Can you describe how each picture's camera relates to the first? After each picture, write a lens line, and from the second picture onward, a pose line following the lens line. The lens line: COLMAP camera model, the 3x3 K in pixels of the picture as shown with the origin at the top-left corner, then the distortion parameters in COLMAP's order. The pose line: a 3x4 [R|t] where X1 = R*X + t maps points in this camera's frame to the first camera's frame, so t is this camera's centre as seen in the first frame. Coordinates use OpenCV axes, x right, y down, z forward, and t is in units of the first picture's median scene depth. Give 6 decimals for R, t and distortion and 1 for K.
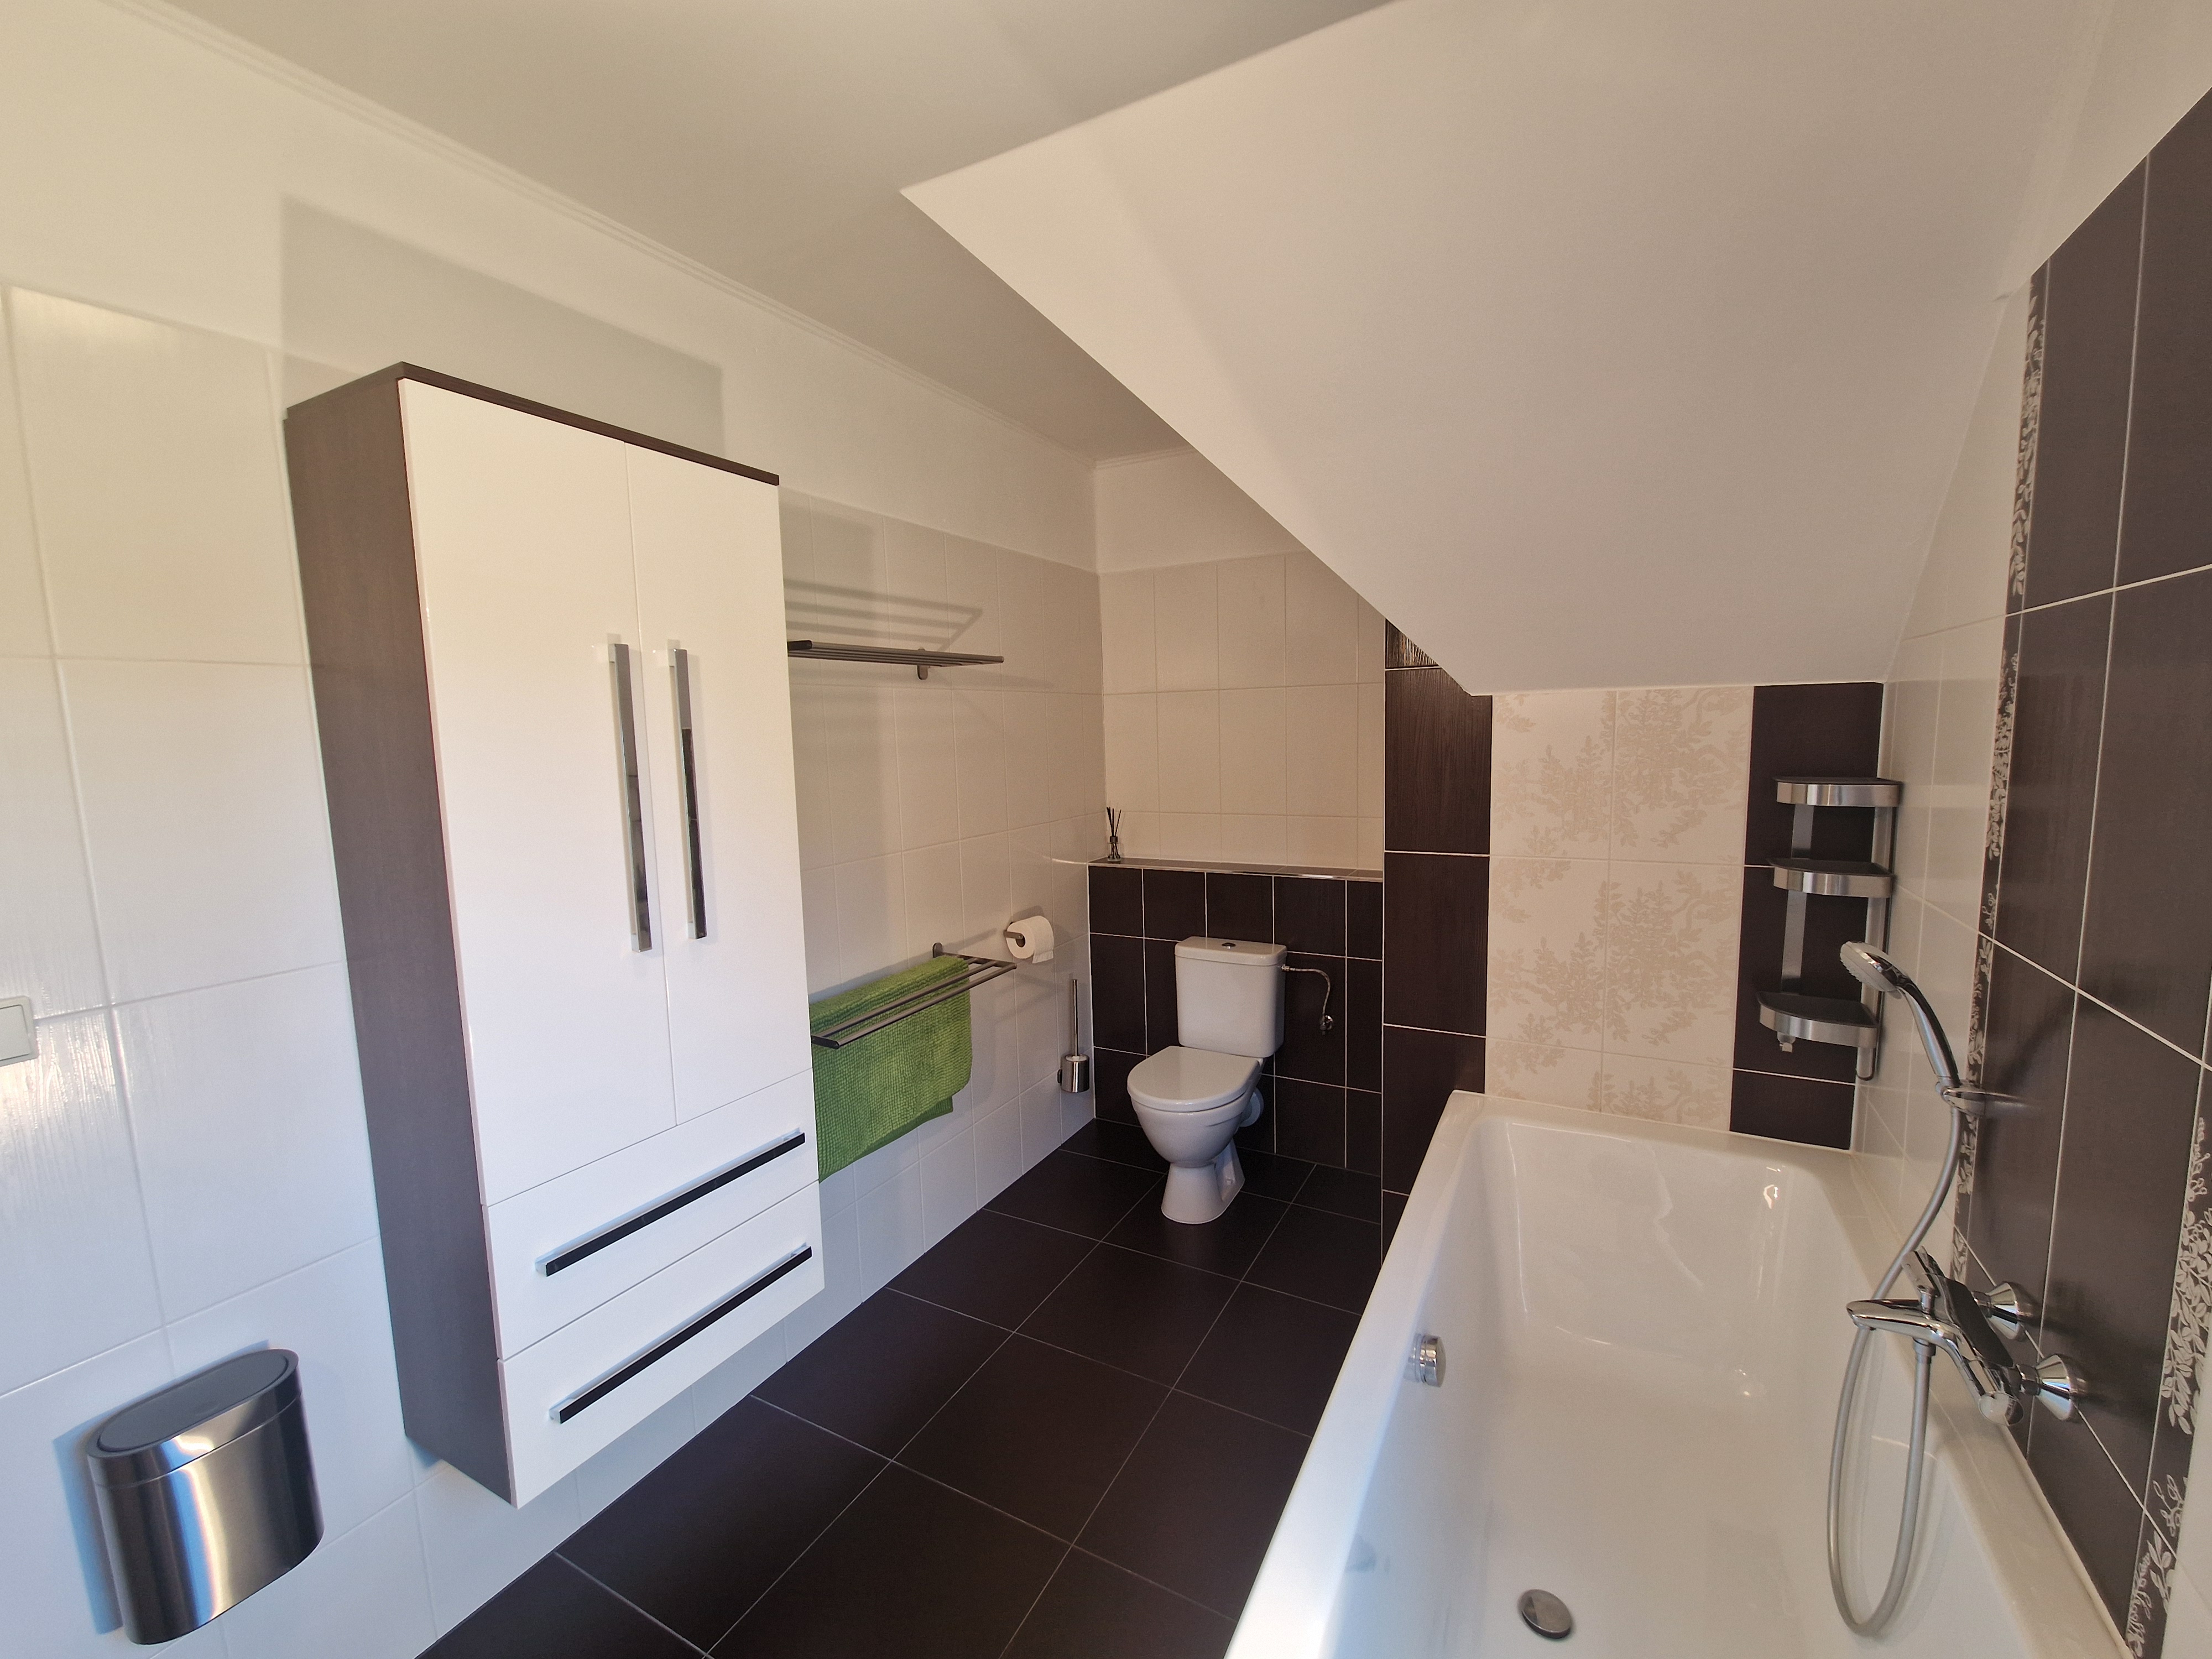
lens RADIAL K [[911.8, 0, 1115.2], [0, 911.8, 837.9], [0, 0, 1]] dist [0.003232, 0.000488]
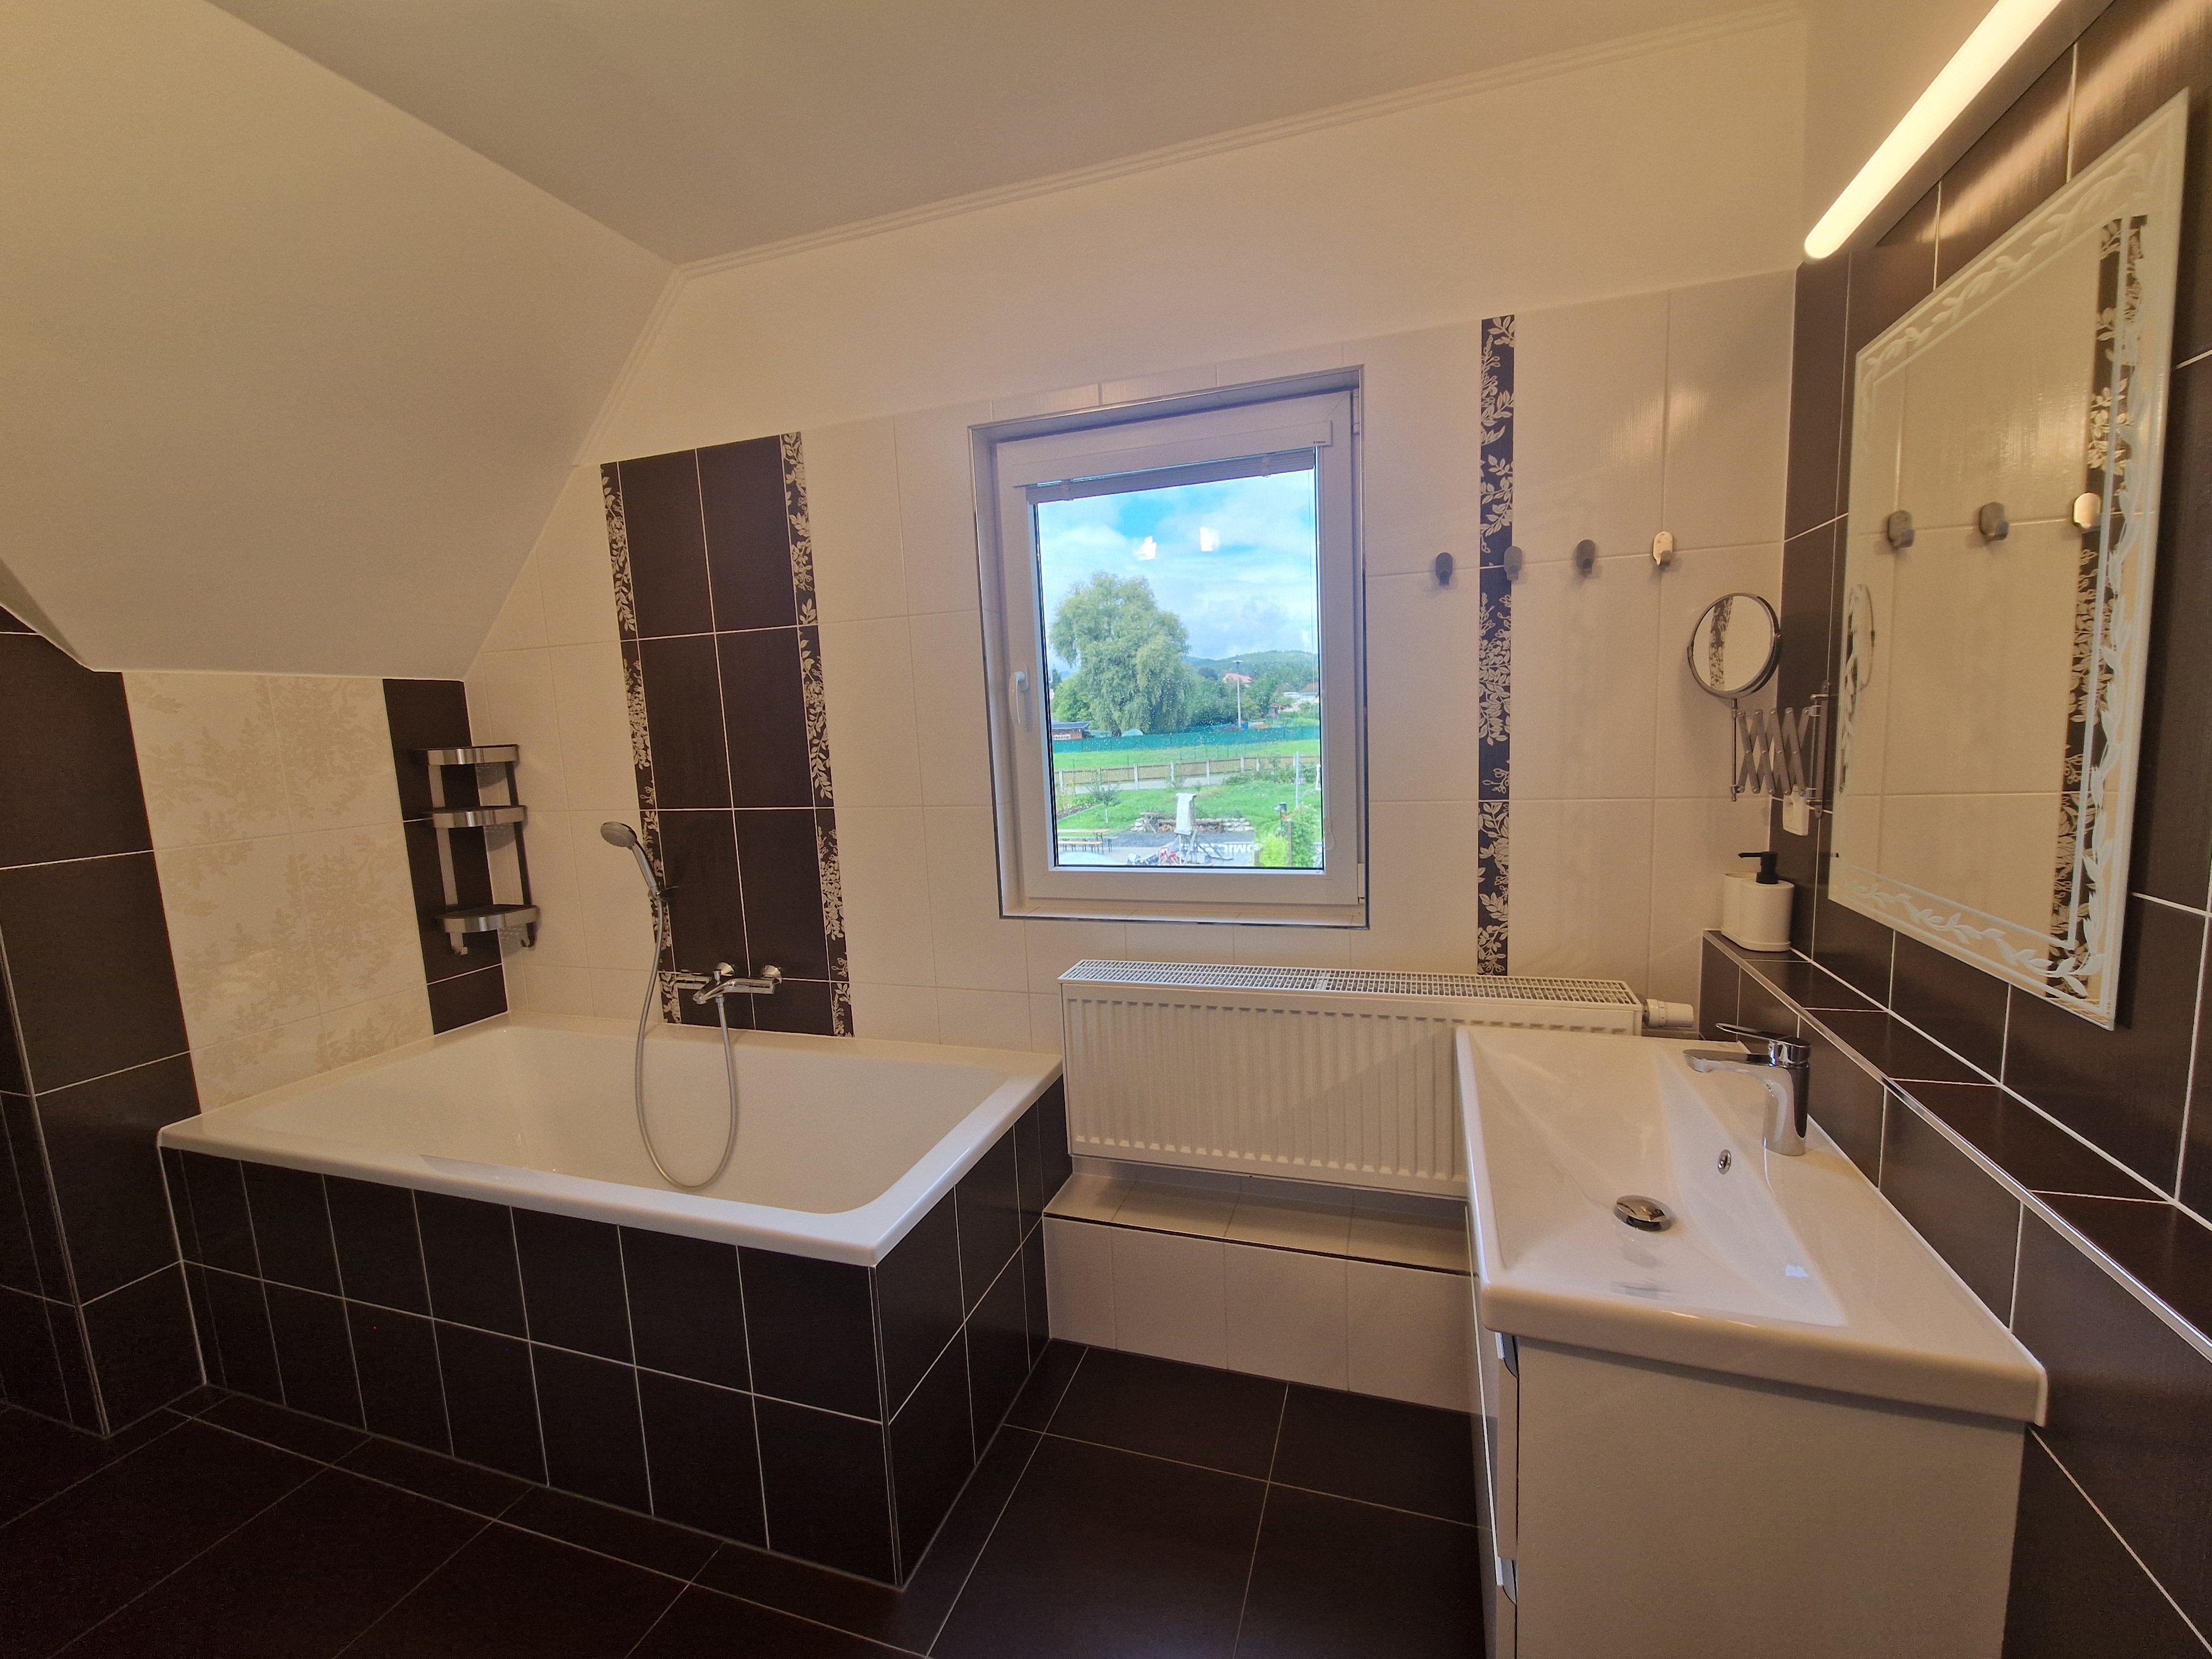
lens RADIAL K [[911.8, 0, 1115.4], [0, 911.8, 836.3], [0, 0, 1]] dist [0.003232, 0.000488]
pose [[-0.168733, -0.092144, 0.981345, -0.689044], [0.169170, 0.978140, 0.120931, 0.061933], [-0.971036, 0.186420, -0.149456, 0.230110]]
